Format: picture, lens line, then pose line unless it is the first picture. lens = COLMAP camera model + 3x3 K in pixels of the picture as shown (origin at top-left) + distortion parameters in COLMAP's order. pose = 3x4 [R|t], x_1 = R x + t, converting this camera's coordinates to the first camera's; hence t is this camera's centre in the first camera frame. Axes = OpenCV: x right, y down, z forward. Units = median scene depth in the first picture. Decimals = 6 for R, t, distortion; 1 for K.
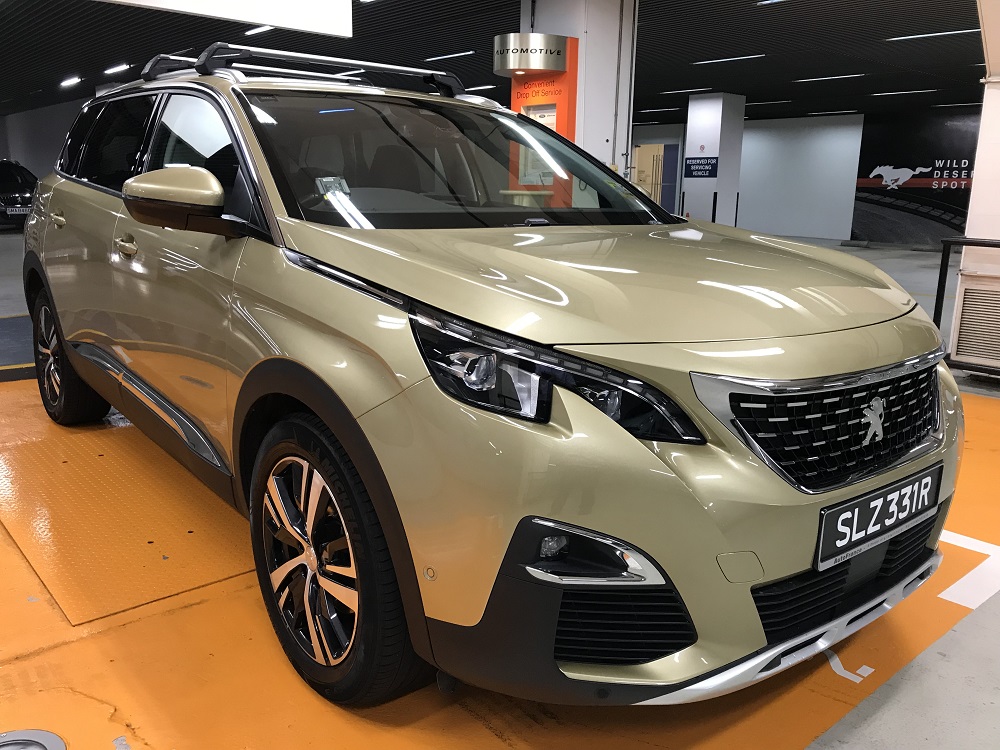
lens RADIAL K [[782.0, 0, 581.5], [0, 782.0, 377.6], [0, 0, 1]] dist [0.008139, 0.001620]
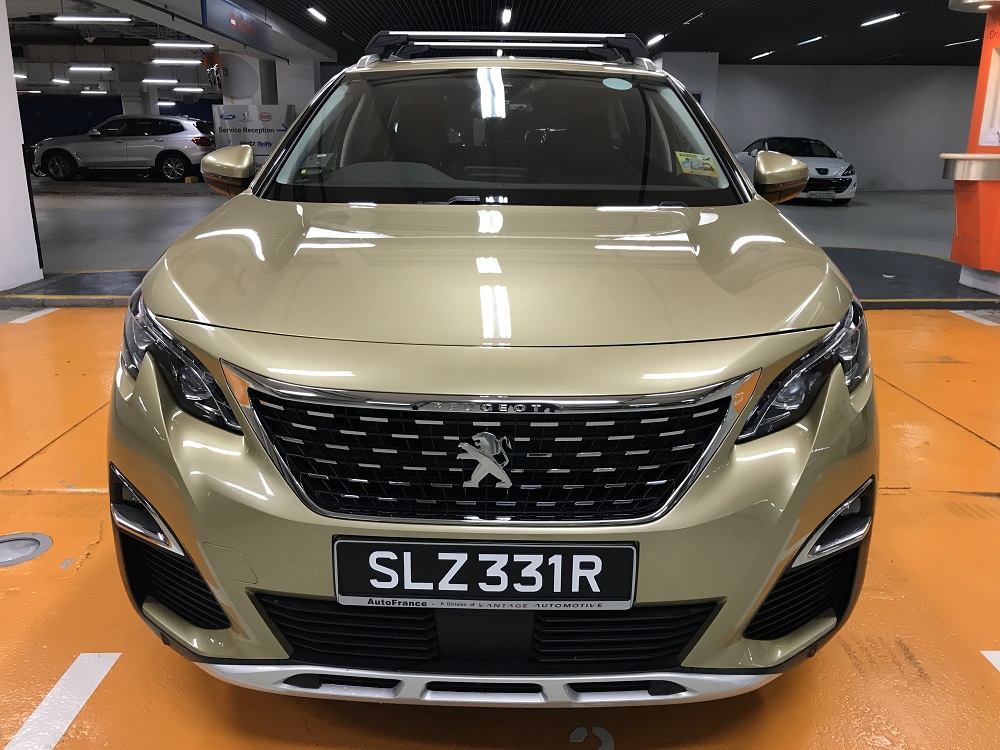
lens RADIAL K [[816.0, 0, 500.0], [0, 816.0, 375.0], [0, 0, 1]] dist [0.000630, -0.008158]
pose [[0.749588, 0.154788, -0.643551, 0.911807], [-0.135707, 0.987557, 0.079462, -0.102507], [0.647844, 0.027771, 0.761267, 0.356902]]
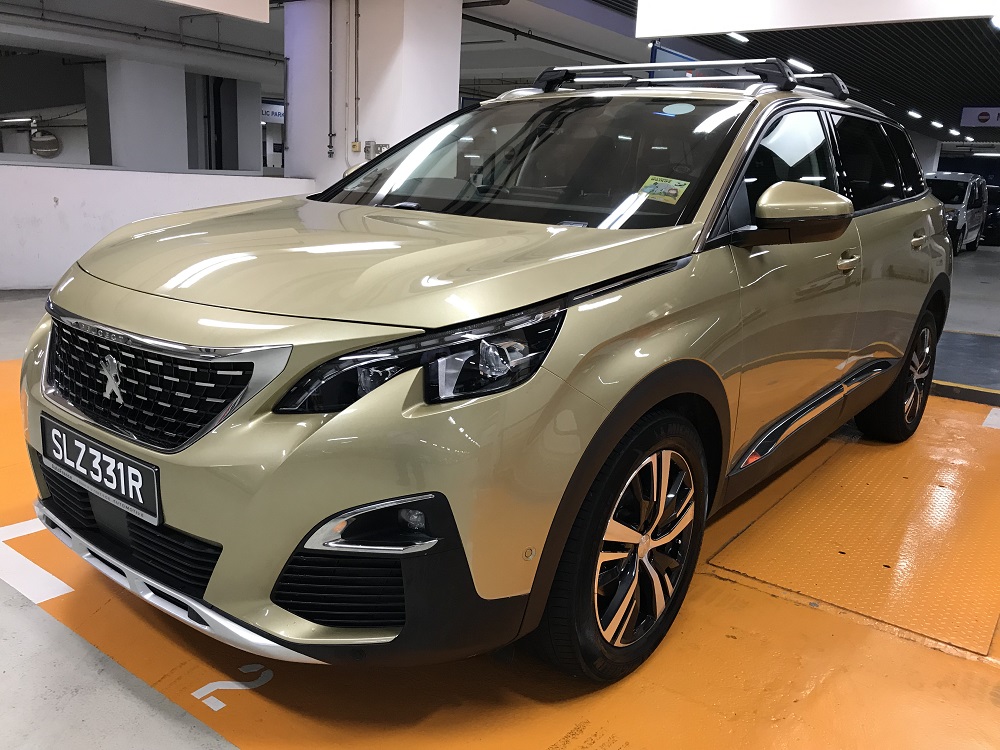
lens RADIAL K [[816.0, 0, 500.0], [0, 816.0, 375.0], [0, 0, 1]] dist [0.000630, -0.008158]
pose [[0.177881, 0.201067, -0.963292, 1.502294], [-0.263076, 0.952990, 0.150337, -0.247920], [0.948235, 0.226677, 0.222415, 1.238957]]
